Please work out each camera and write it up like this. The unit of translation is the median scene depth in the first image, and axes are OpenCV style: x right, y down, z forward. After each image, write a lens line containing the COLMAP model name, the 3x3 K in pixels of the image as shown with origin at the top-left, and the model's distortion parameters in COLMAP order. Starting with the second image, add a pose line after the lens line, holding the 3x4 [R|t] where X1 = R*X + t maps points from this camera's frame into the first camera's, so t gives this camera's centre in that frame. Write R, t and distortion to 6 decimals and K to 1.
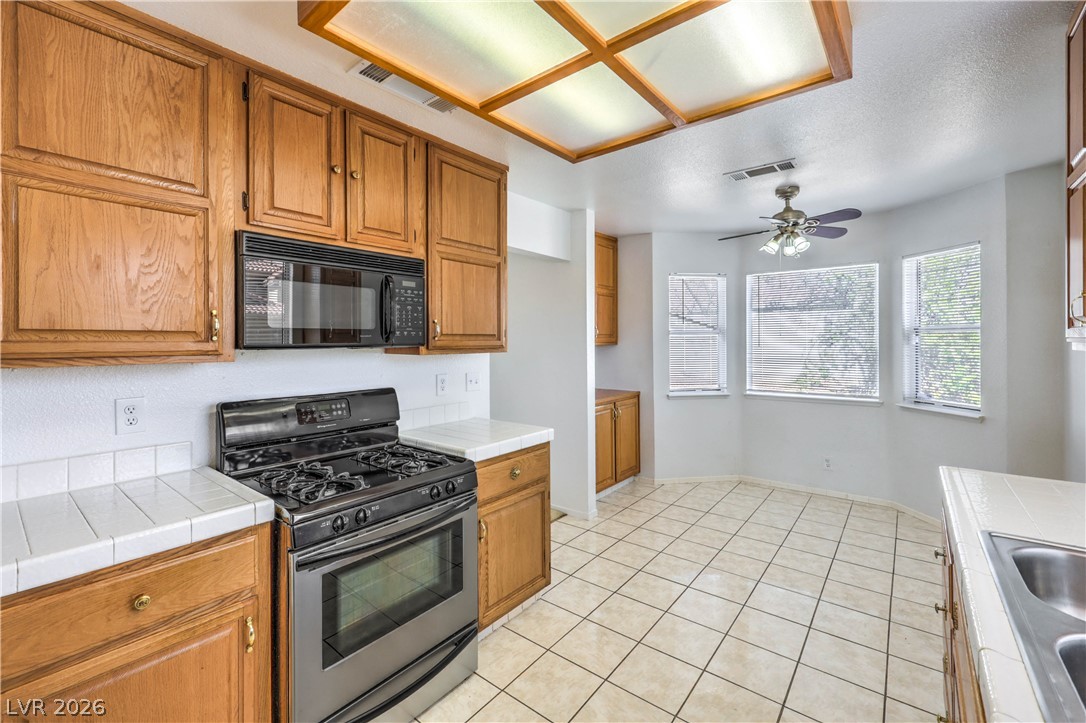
lens RADIAL K [[447.2, 0, 562.8], [0, 447.2, 336.5], [0, 0, 1]] dist [-0.001455, -0.000083]
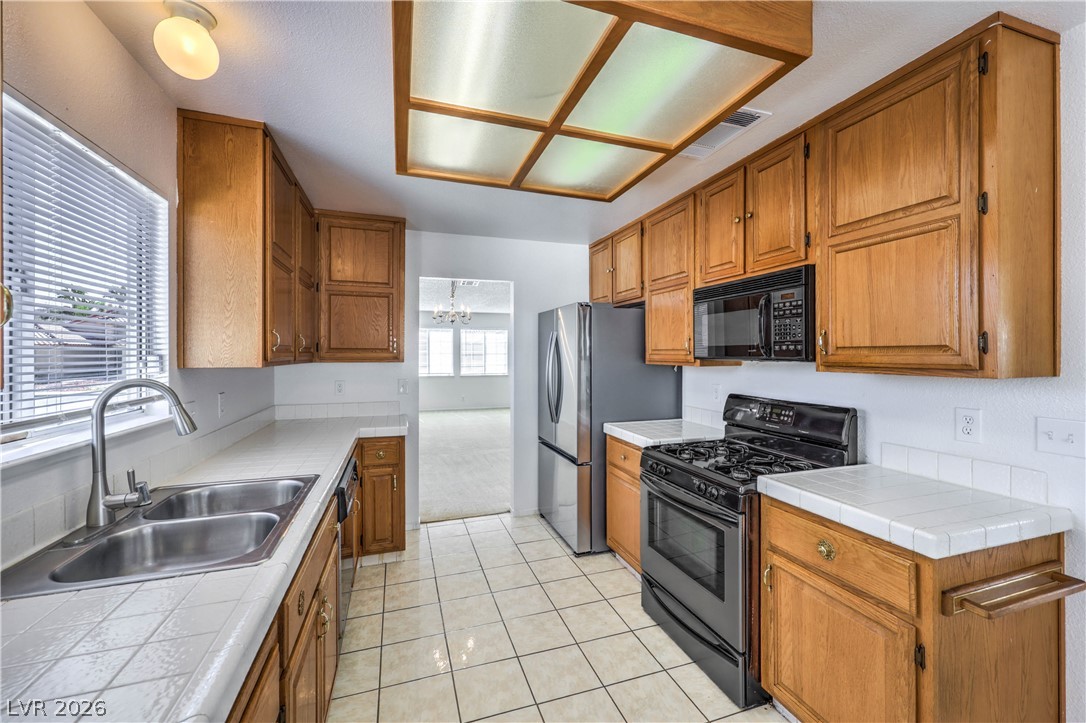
lens RADIAL K [[447.2, 0, 547.1], [0, 447.2, 356.3], [0, 0, 1]] dist [-0.001455, -0.000083]
pose [[-0.558170, 0.003177, -0.829720, 0.767898], [0.002590, 0.999994, 0.002087, 0.009317], [0.829722, -0.000984, -0.558175, 1.134091]]
